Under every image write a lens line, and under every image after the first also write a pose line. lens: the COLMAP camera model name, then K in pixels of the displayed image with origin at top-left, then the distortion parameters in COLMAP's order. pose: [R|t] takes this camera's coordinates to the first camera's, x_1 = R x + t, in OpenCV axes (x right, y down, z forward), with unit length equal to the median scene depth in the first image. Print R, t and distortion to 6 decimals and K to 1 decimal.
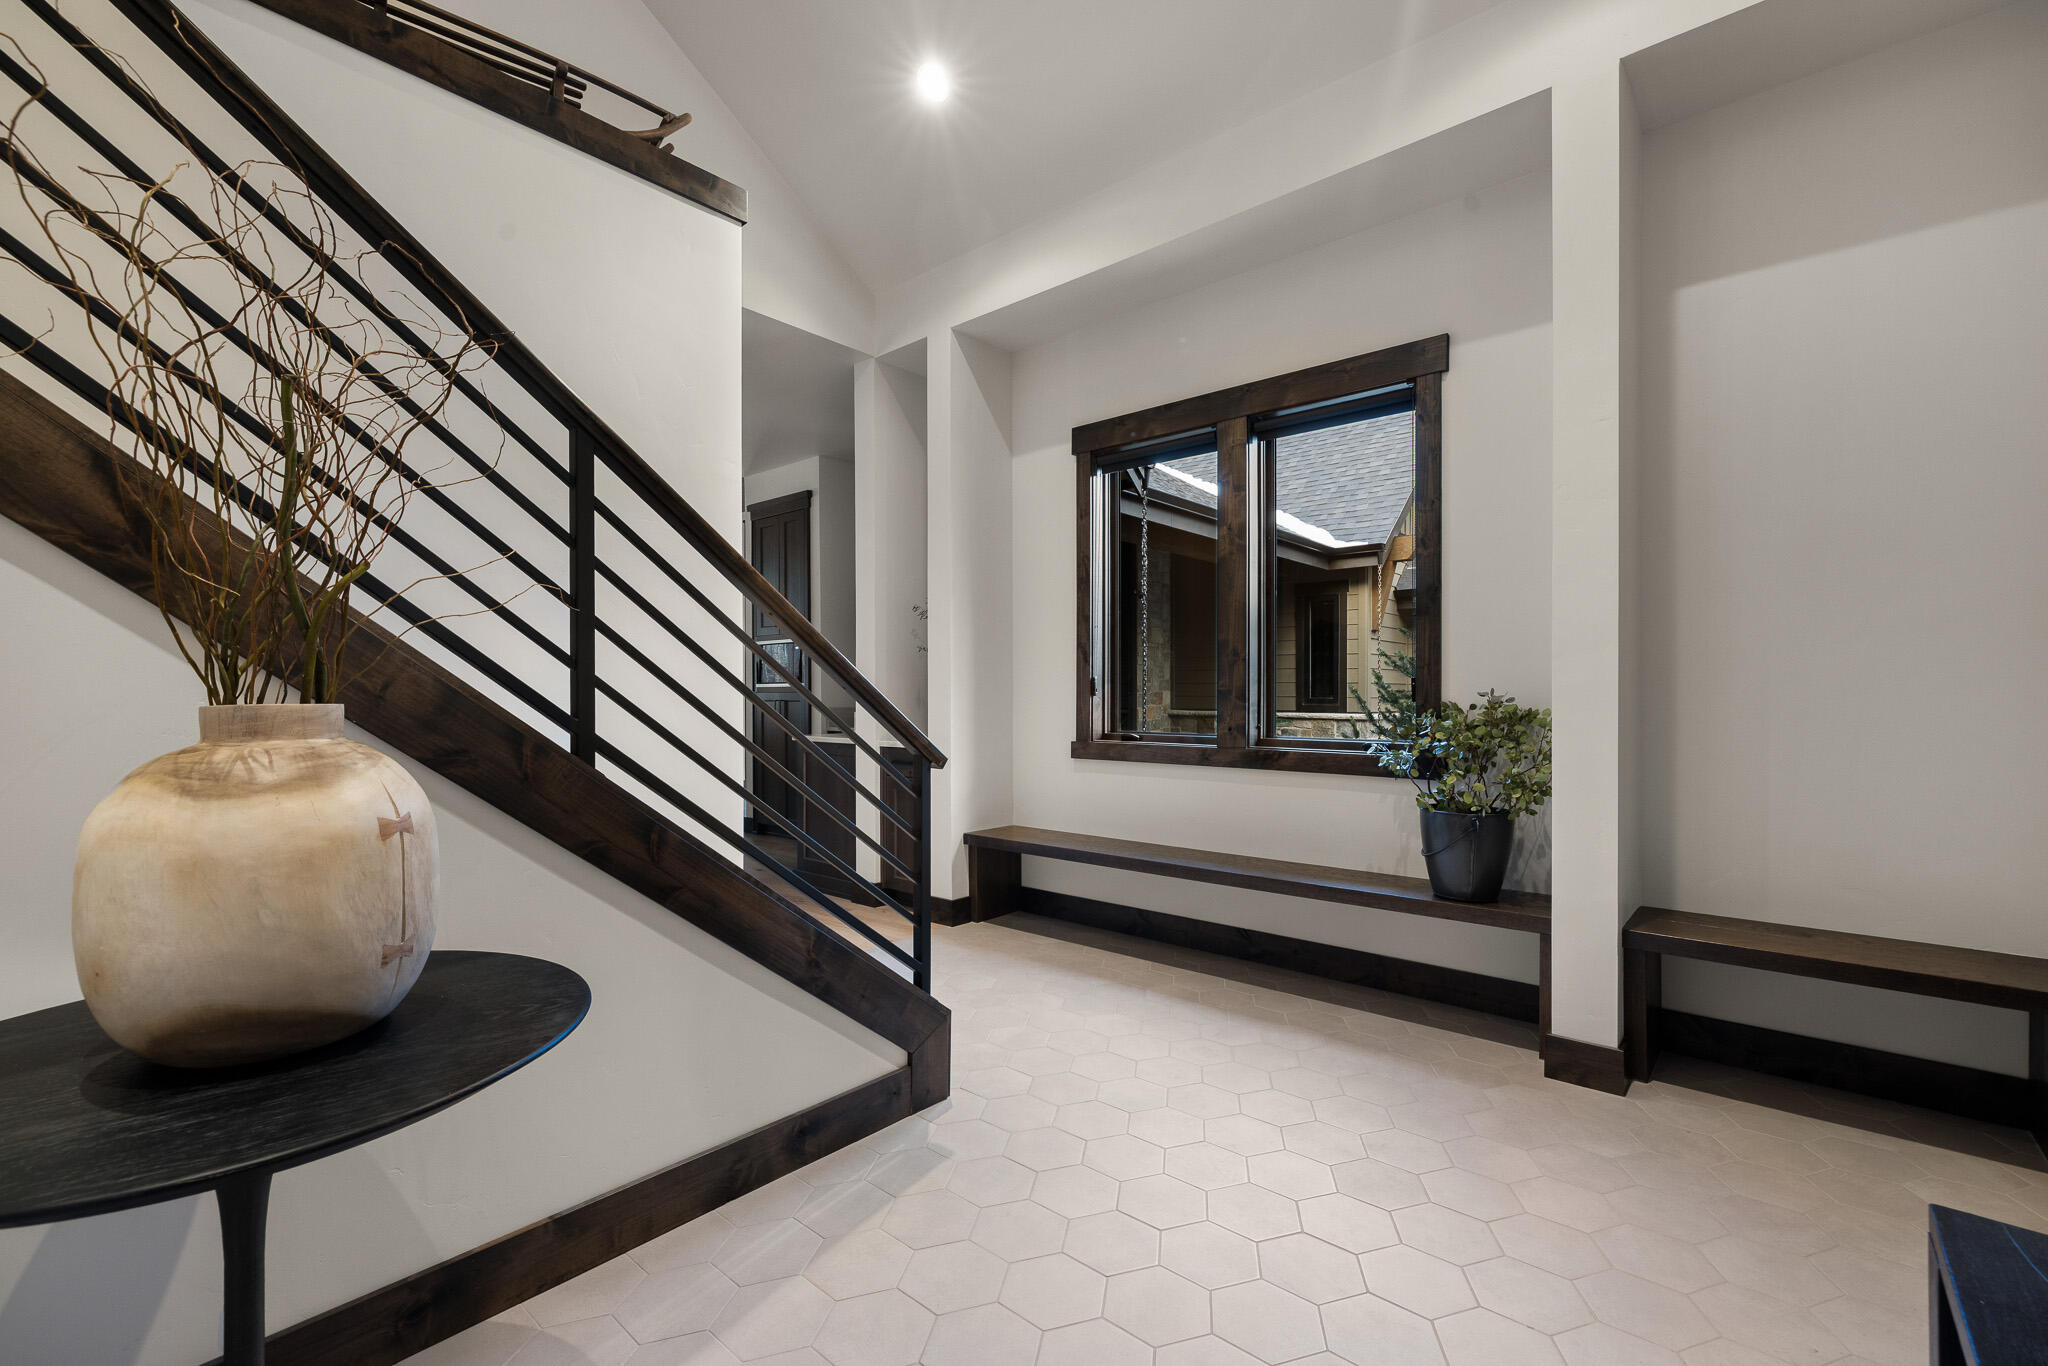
lens RADIAL K [[863.1, 0, 1024.9], [0, 863.1, 691.4], [0, 0, 1]] dist [-0.002622, 0.000187]
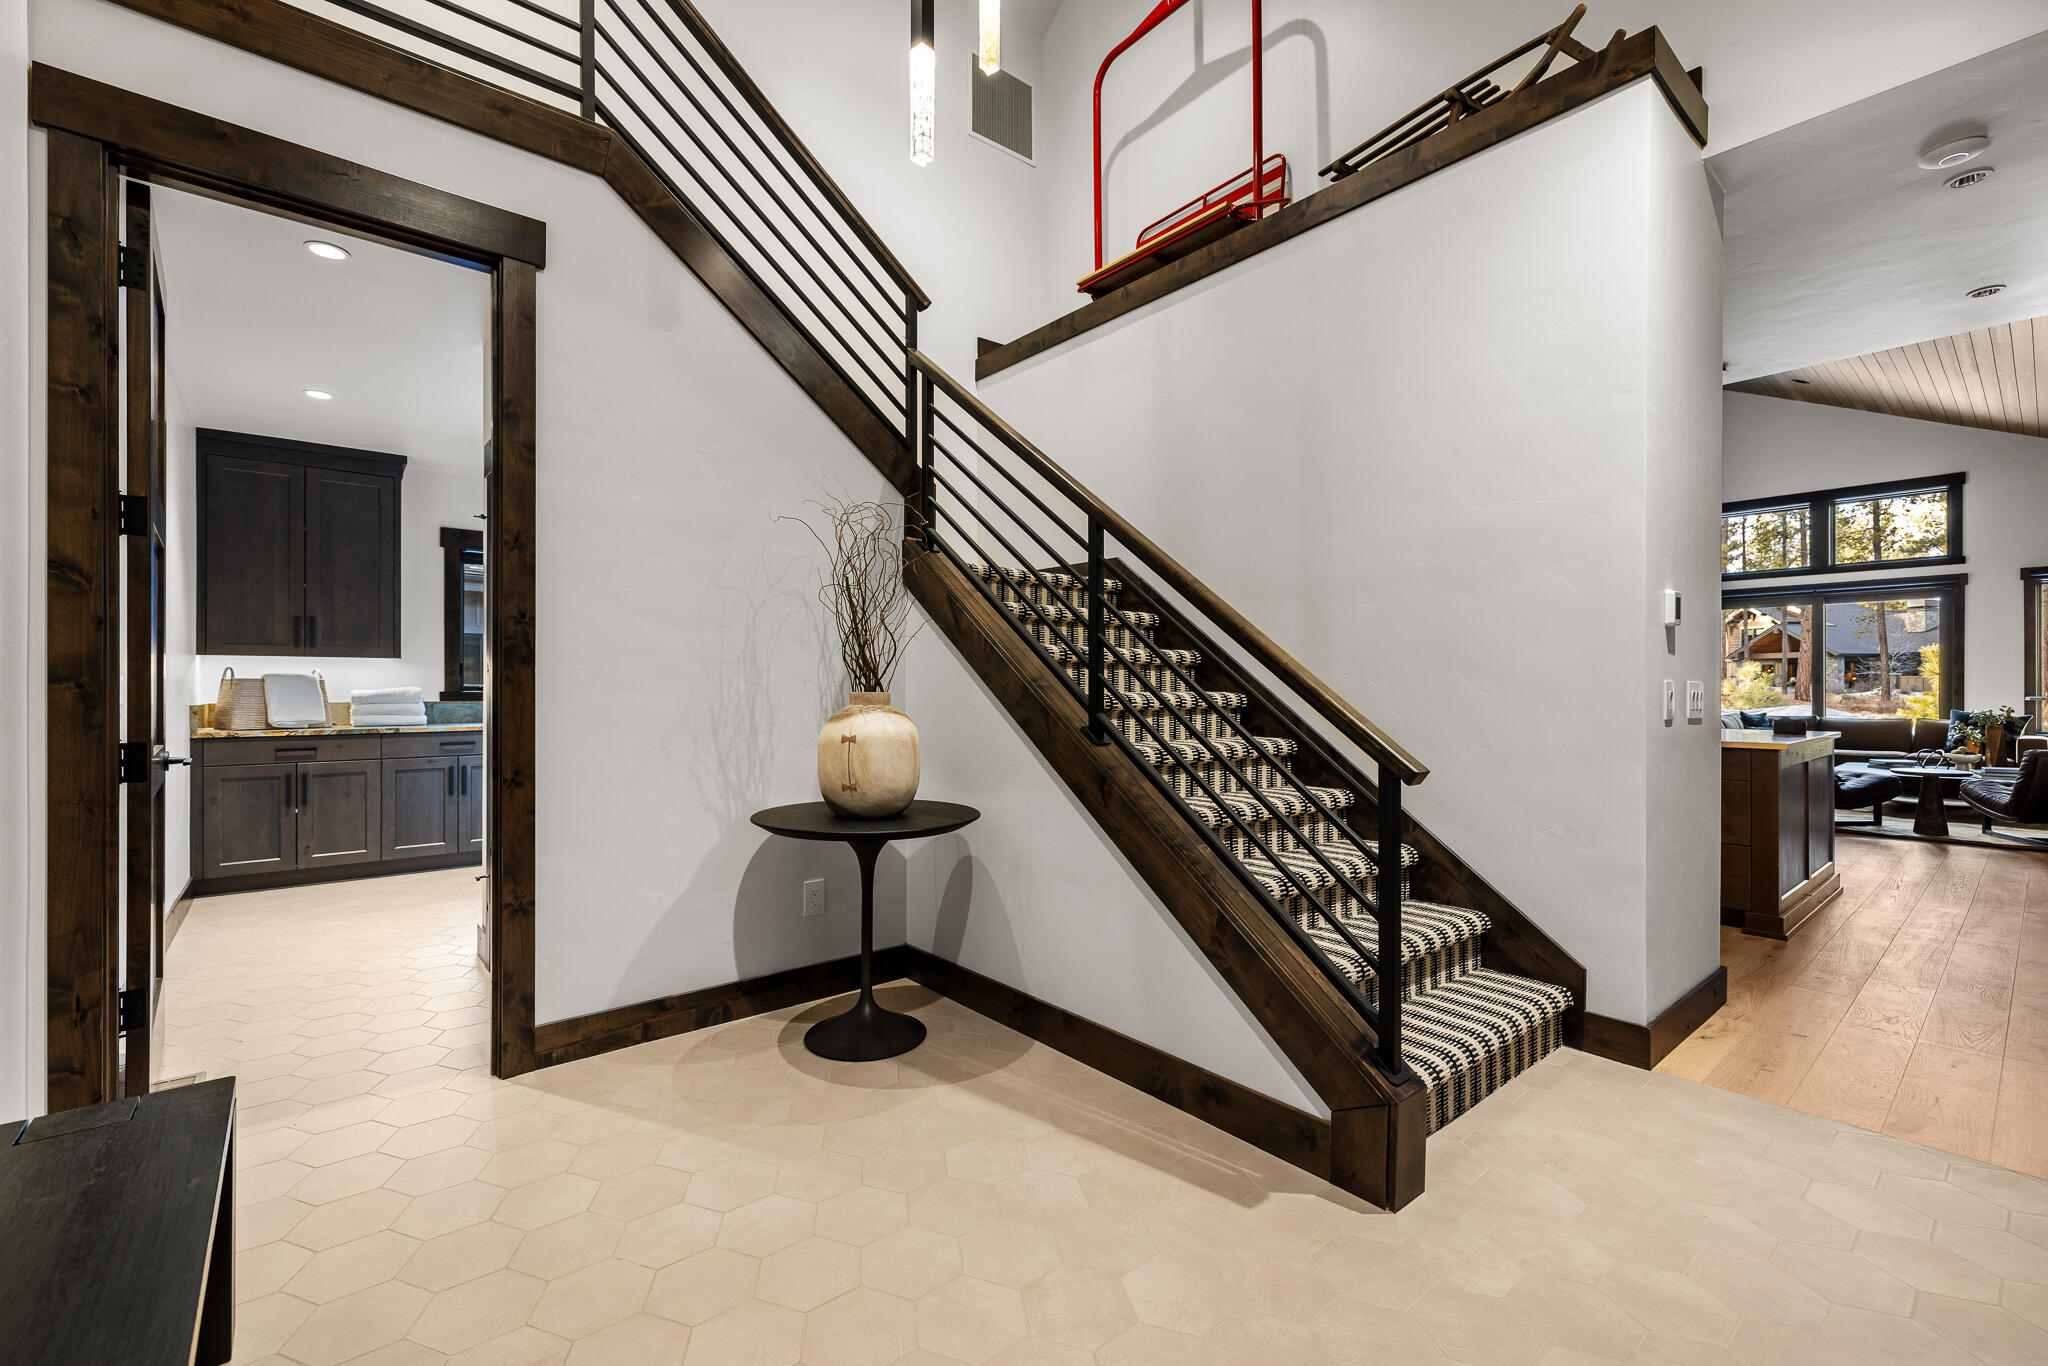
lens RADIAL K [[863.1, 0, 1024.7], [0, 863.1, 688.8], [0, 0, 1]] dist [-0.002622, 0.000187]
pose [[-0.159123, -0.002661, -0.987255, 0.845982], [0.003710, 0.999988, -0.003293, 0.007488], [0.987252, -0.004186, -0.159112, 0.940123]]
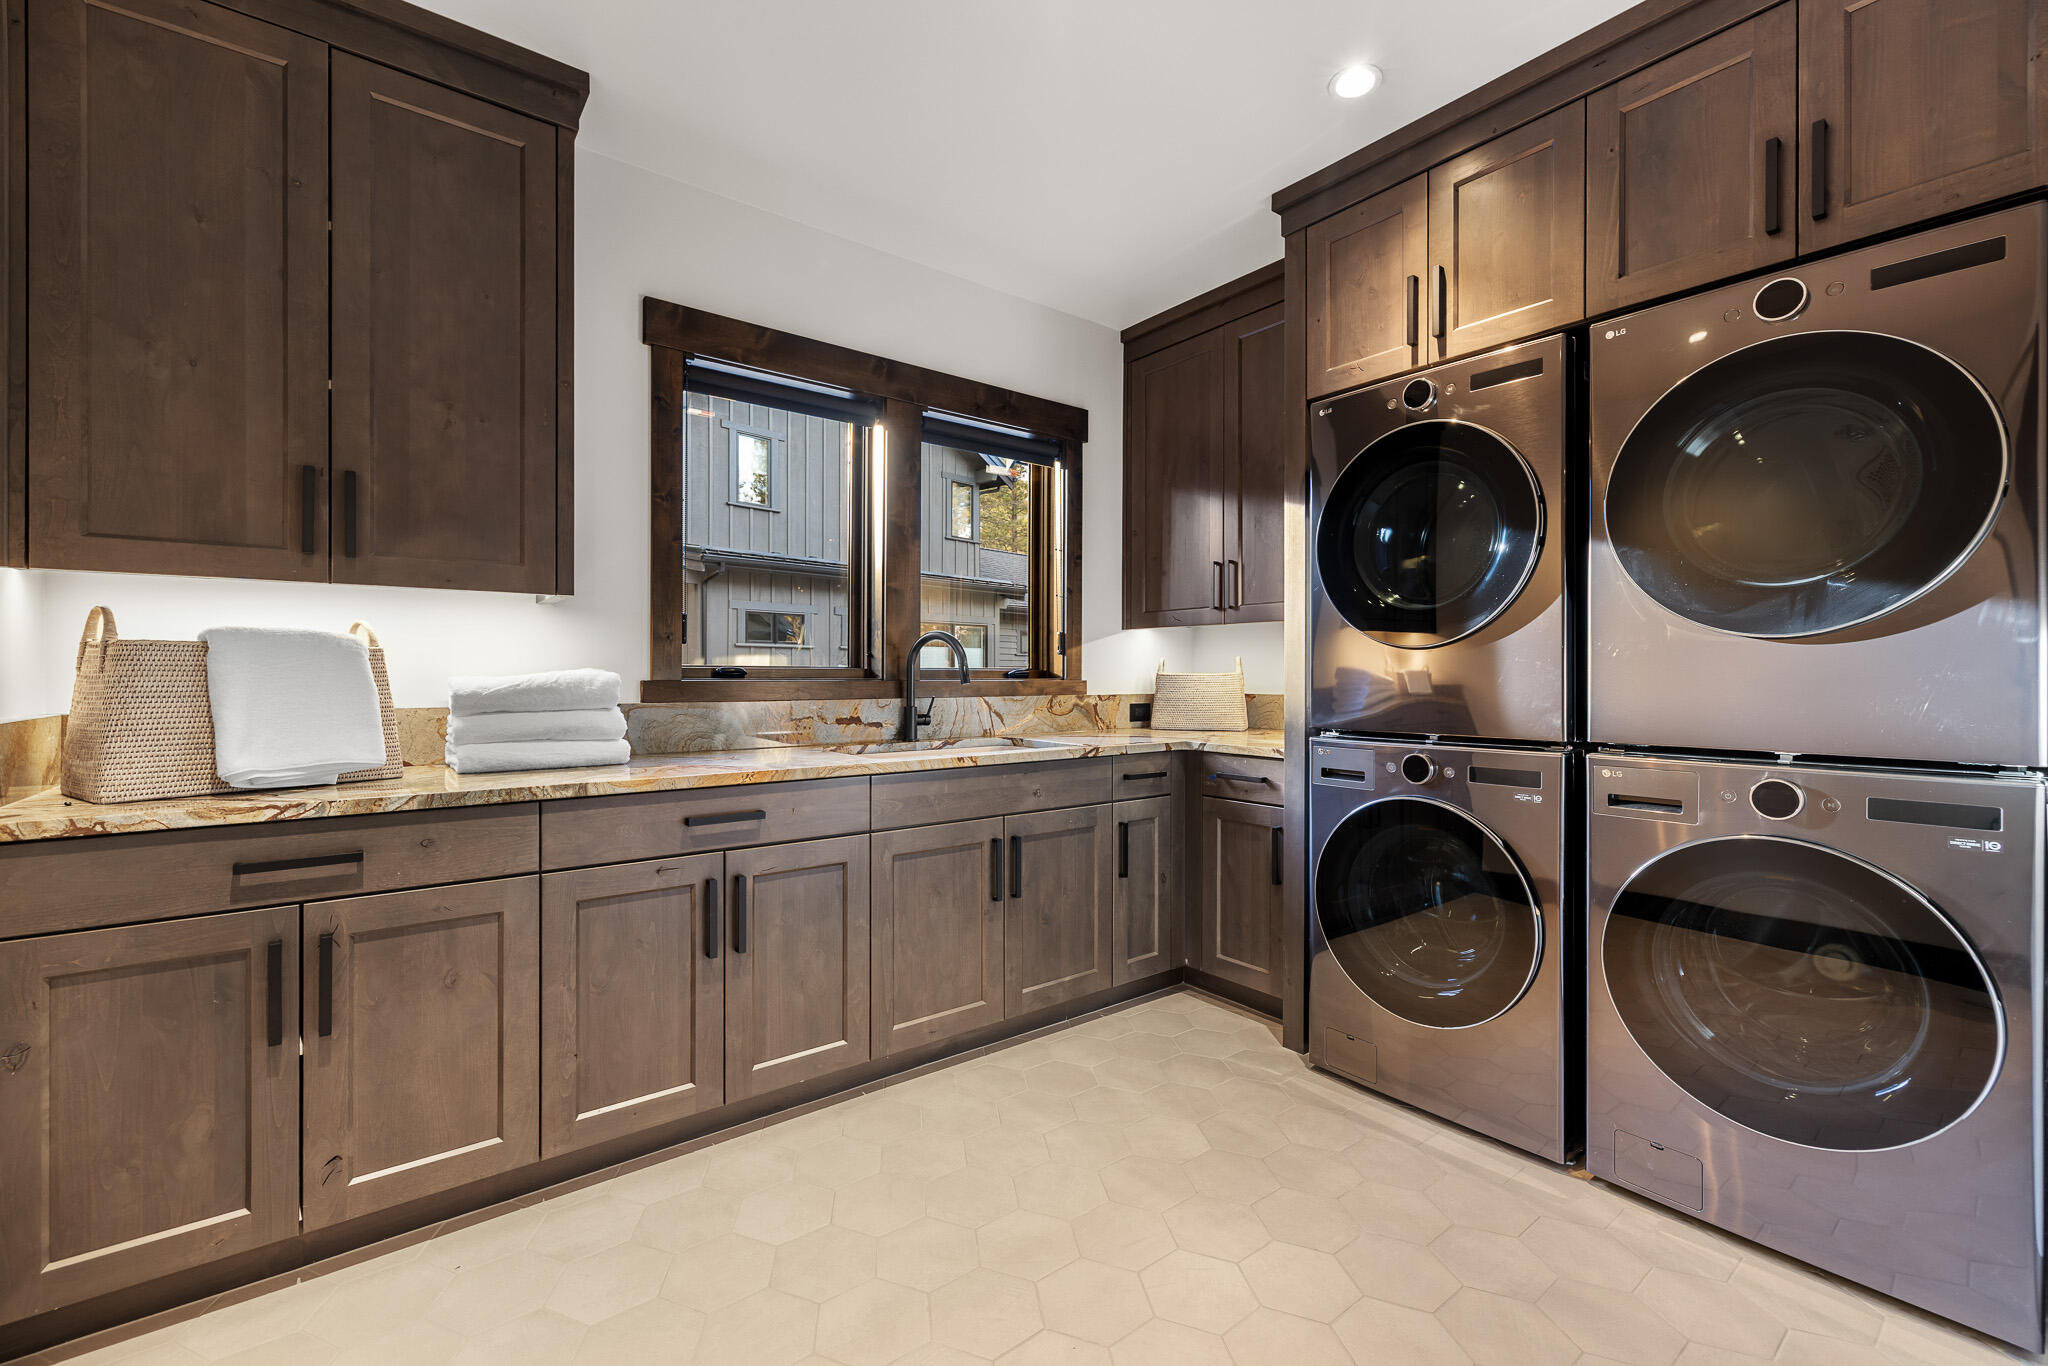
lens RADIAL K [[863.1, 0, 1023.2], [0, 863.1, 677.5], [0, 0, 1]] dist [-0.002622, 0.000187]
pose [[-0.189172, 0.002072, -0.981942, 0.534136], [-0.001960, 0.999995, 0.002487, 0.004182], [0.981942, 0.002395, -0.189167, 0.585782]]
